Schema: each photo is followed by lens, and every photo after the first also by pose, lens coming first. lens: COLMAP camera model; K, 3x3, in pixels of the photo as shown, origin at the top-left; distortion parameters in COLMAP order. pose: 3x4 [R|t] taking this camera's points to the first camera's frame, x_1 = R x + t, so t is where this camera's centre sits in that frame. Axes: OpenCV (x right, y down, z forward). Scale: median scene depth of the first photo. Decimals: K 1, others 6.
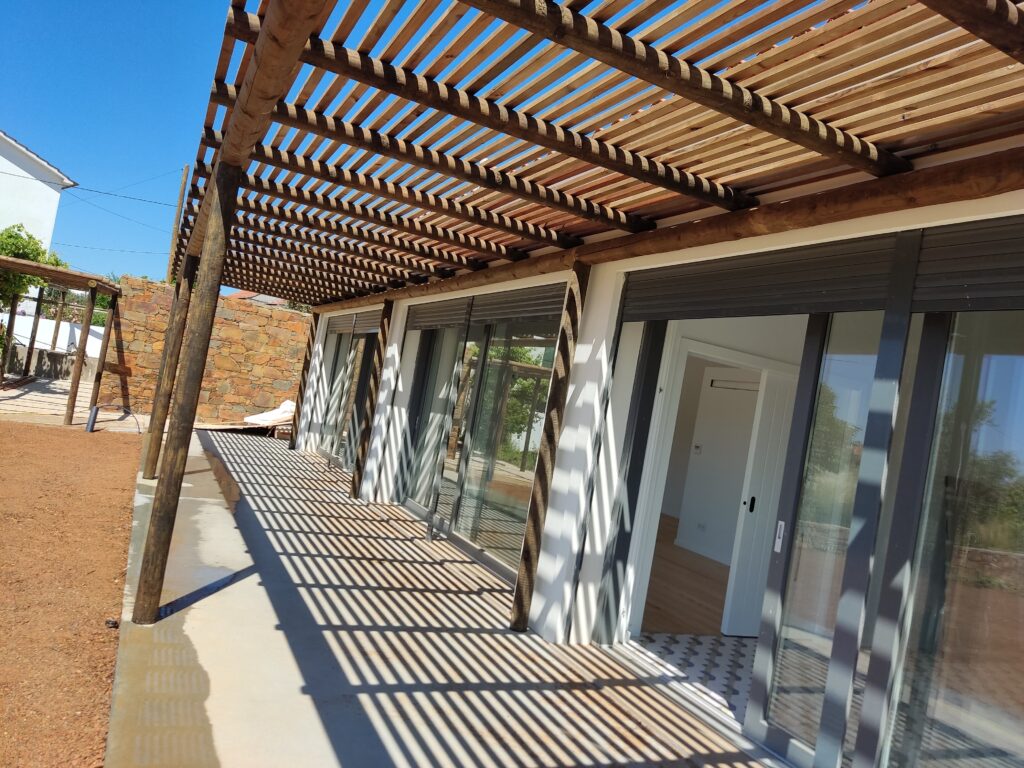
lens RADIAL K [[755.4, 0, 512.0], [0, 755.4, 384.0], [0, 0, 1]] dist [0.115977, -0.167042]
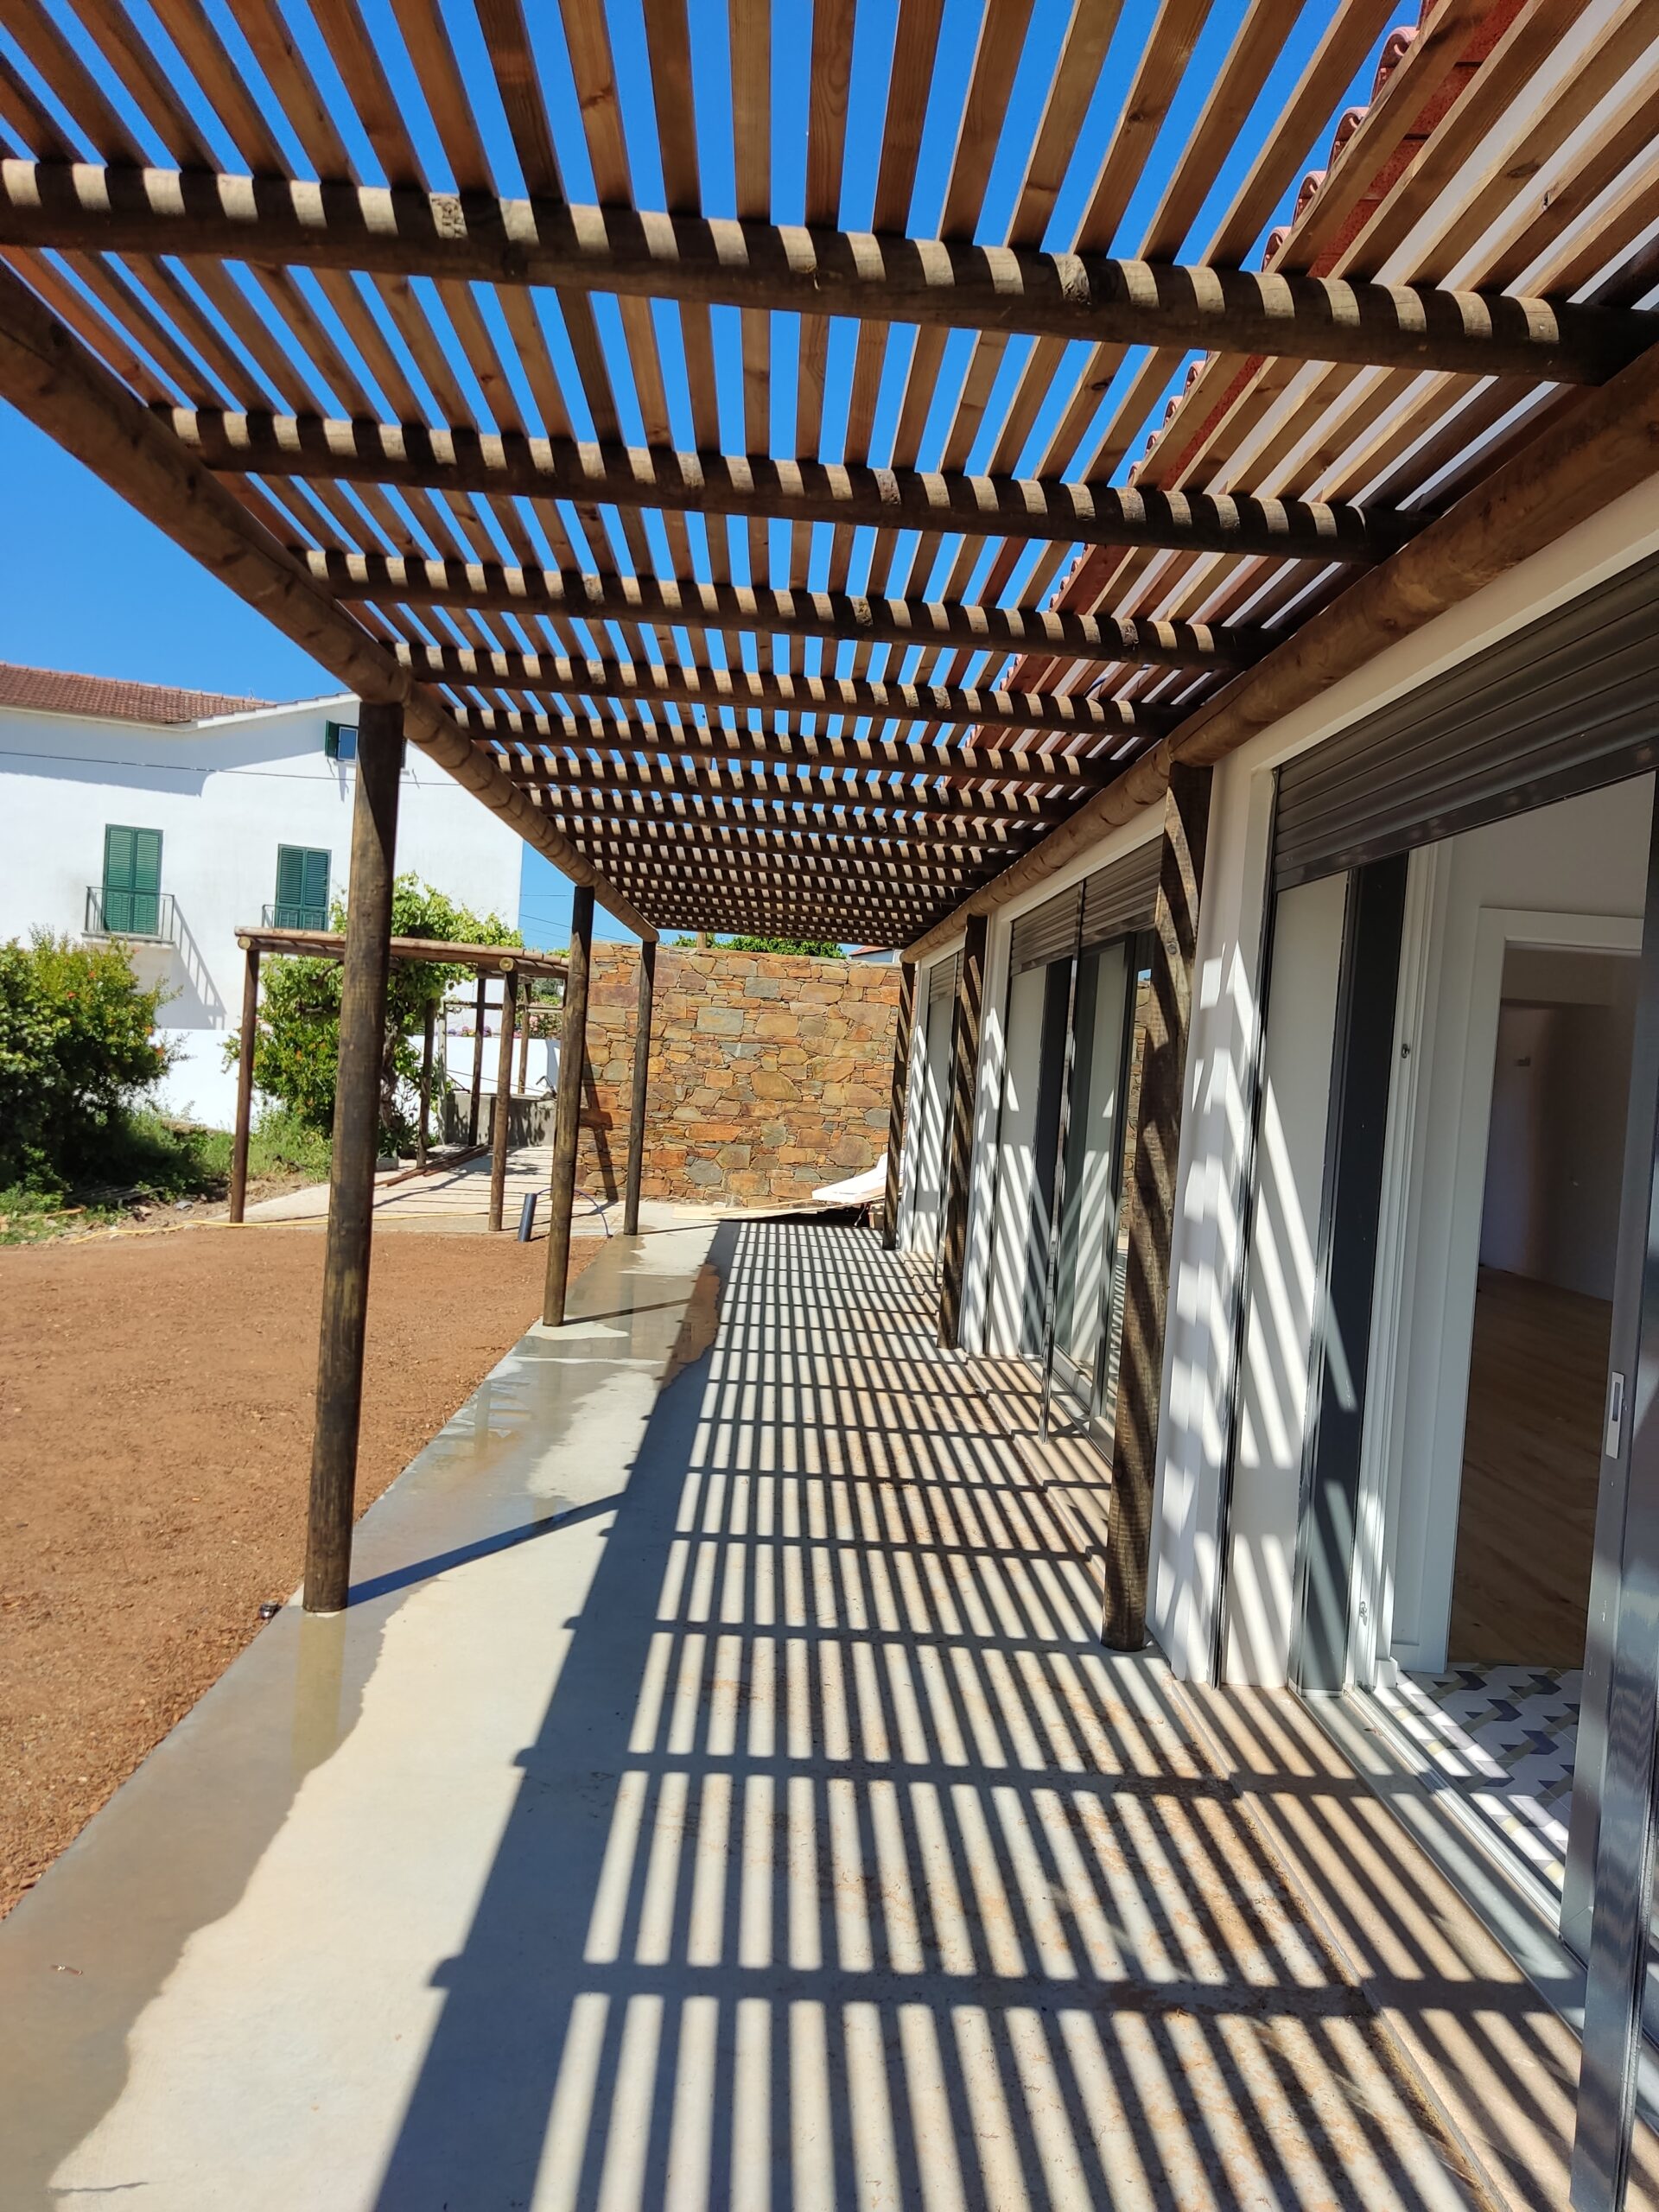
lens RADIAL K [[1631.8, 0, 833.9], [0, 1631.8, 1115.2], [0, 0, 1]] dist [0.115977, -0.167042]
pose [[0.914146, -0.096857, -0.393644, 0.258633], [0.101177, 0.994820, -0.009818, 0.019990], [0.392556, -0.030852, 0.919211, 0.097402]]
